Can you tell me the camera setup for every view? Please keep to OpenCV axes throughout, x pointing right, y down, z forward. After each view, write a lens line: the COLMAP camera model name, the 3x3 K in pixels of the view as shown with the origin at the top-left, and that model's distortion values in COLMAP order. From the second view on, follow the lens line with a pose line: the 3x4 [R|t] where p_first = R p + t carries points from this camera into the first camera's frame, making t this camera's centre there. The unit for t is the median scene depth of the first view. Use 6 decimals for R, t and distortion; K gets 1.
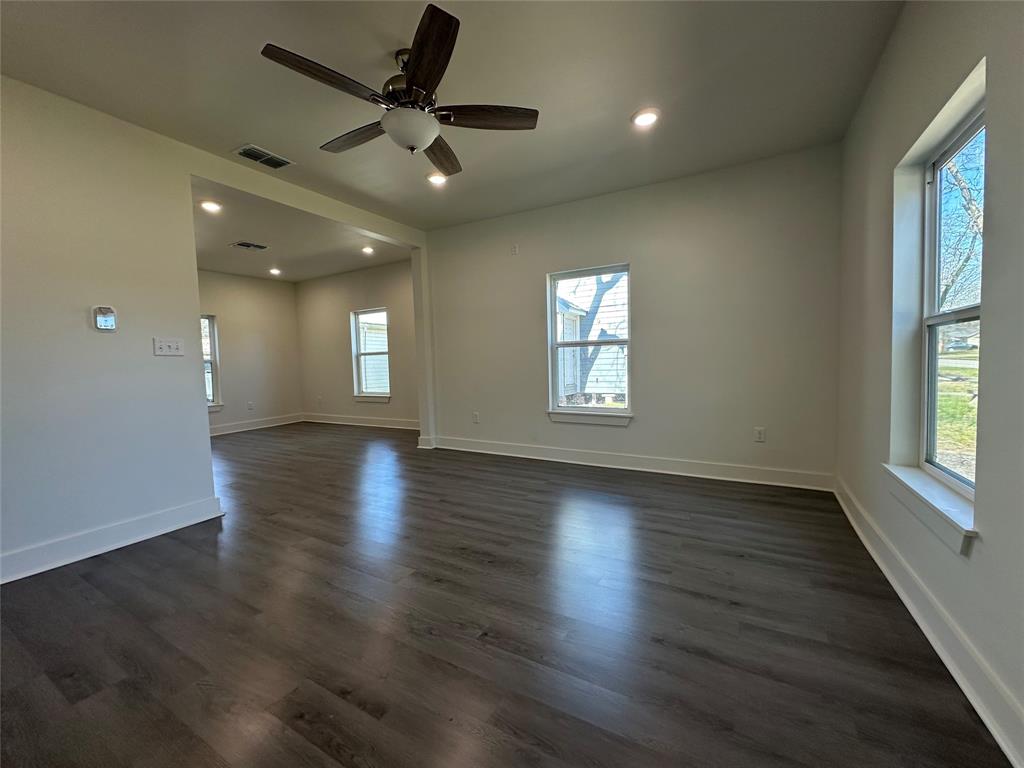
lens RADIAL K [[411.2, 0, 511.7], [0, 411.2, 387.6], [0, 0, 1]] dist [-0.000716, 0.000095]
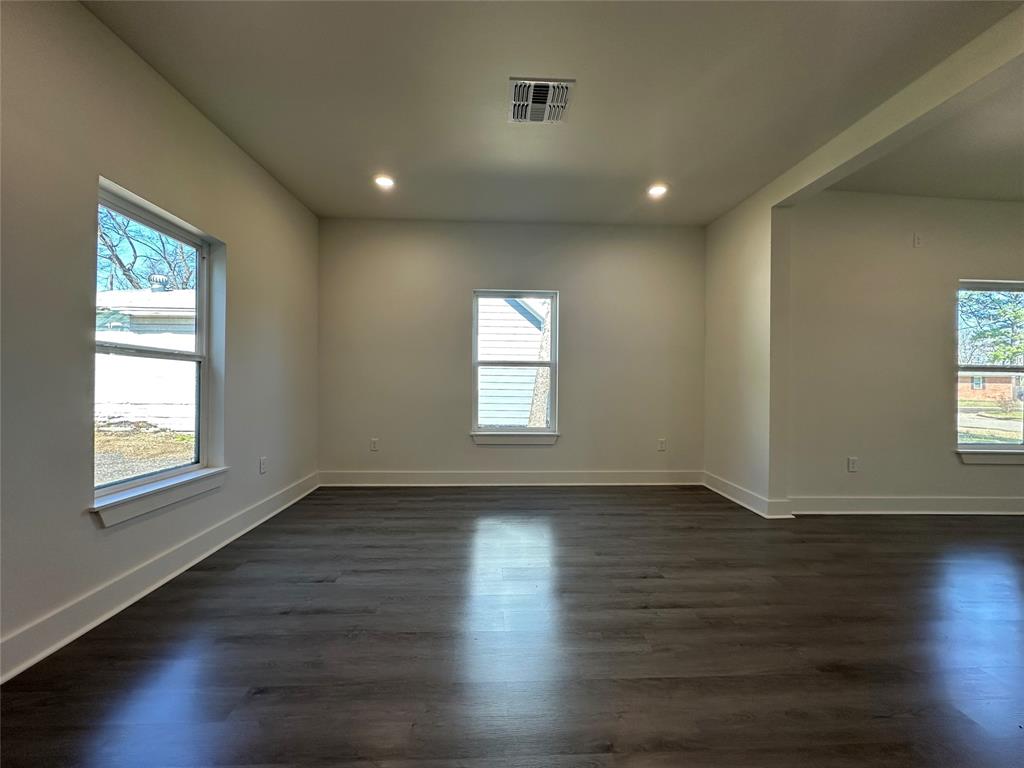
lens RADIAL K [[411.2, 0, 511.7], [0, 411.2, 377.8], [0, 0, 1]] dist [-0.000716, 0.000095]
pose [[0.848364, 0.037556, 0.528079, -0.638830], [0.004173, 0.996975, -0.077608, -0.015224], [-0.529397, 0.068043, 0.845641, 0.467559]]
